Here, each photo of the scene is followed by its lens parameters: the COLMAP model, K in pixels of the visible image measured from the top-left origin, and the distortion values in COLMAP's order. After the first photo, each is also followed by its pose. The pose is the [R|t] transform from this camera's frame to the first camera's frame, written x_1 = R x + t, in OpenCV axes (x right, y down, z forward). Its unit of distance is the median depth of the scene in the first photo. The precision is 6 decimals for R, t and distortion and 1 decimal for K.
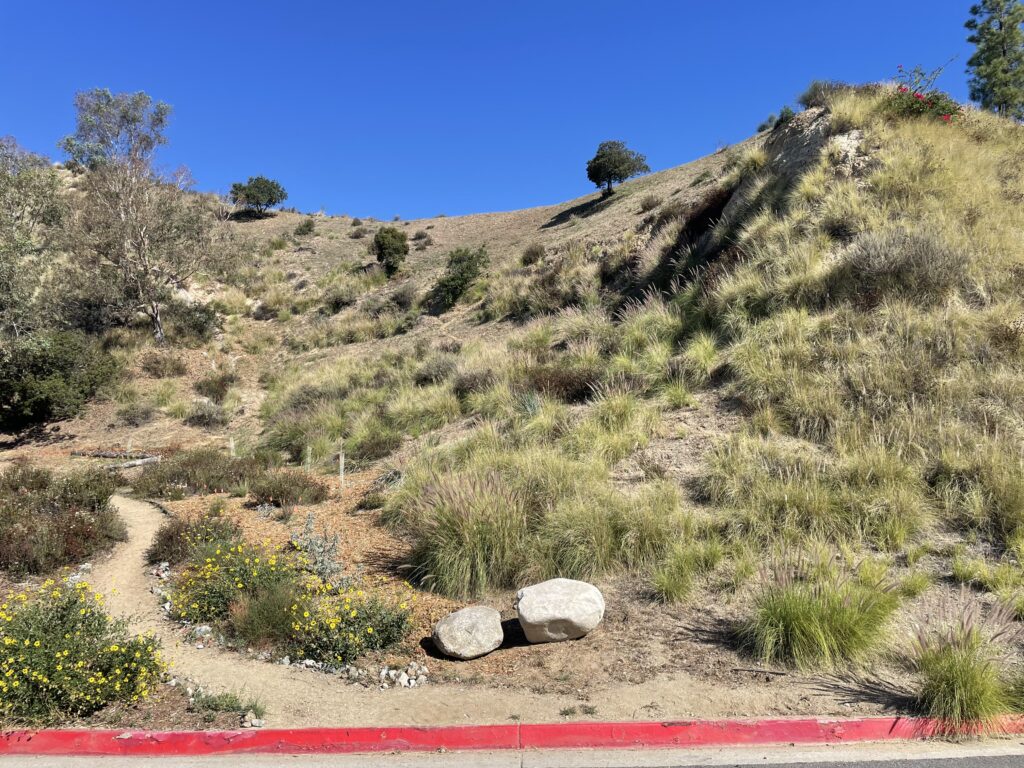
lens RADIAL K [[783.4, 0, 512.0], [0, 783.4, 384.0], [0, 0, 1]] dist [0.042926, -0.002081]
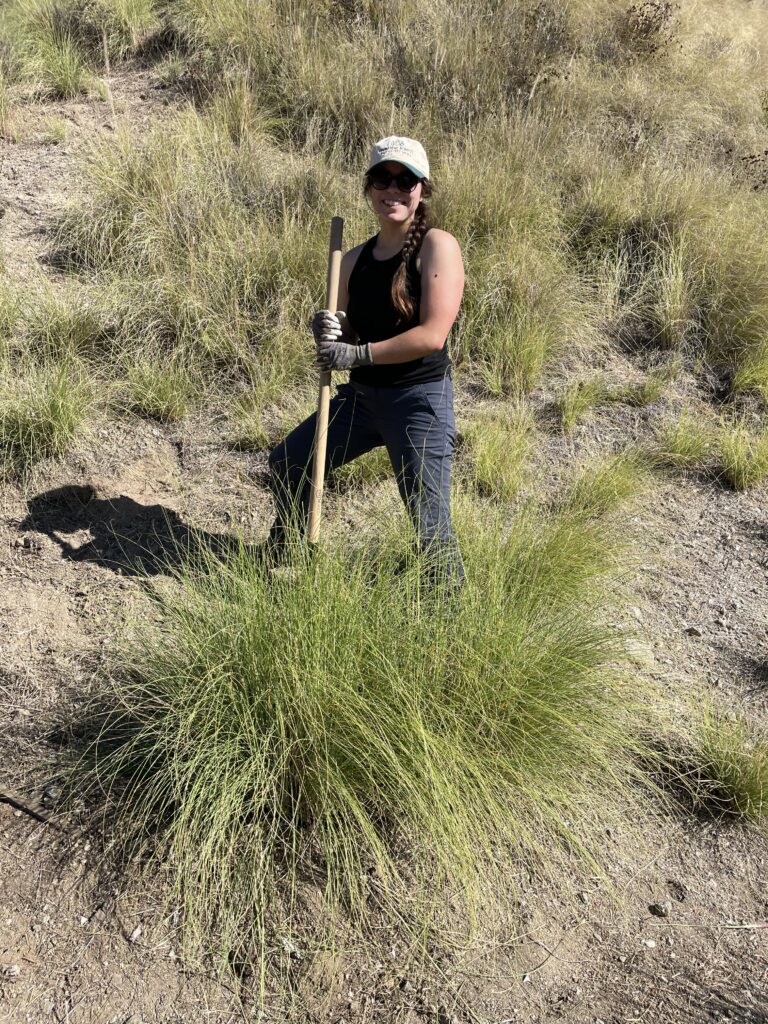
lens RADIAL K [[783.4, 0, 384.0], [0, 783.4, 512.0], [0, 0, 1]] dist [0.042926, -0.002081]
pose [[0.883528, -0.068692, 0.463314, 0.172501], [-0.099636, 0.938982, 0.329219, 0.107913], [-0.457659, -0.337037, 0.822773, 0.519097]]
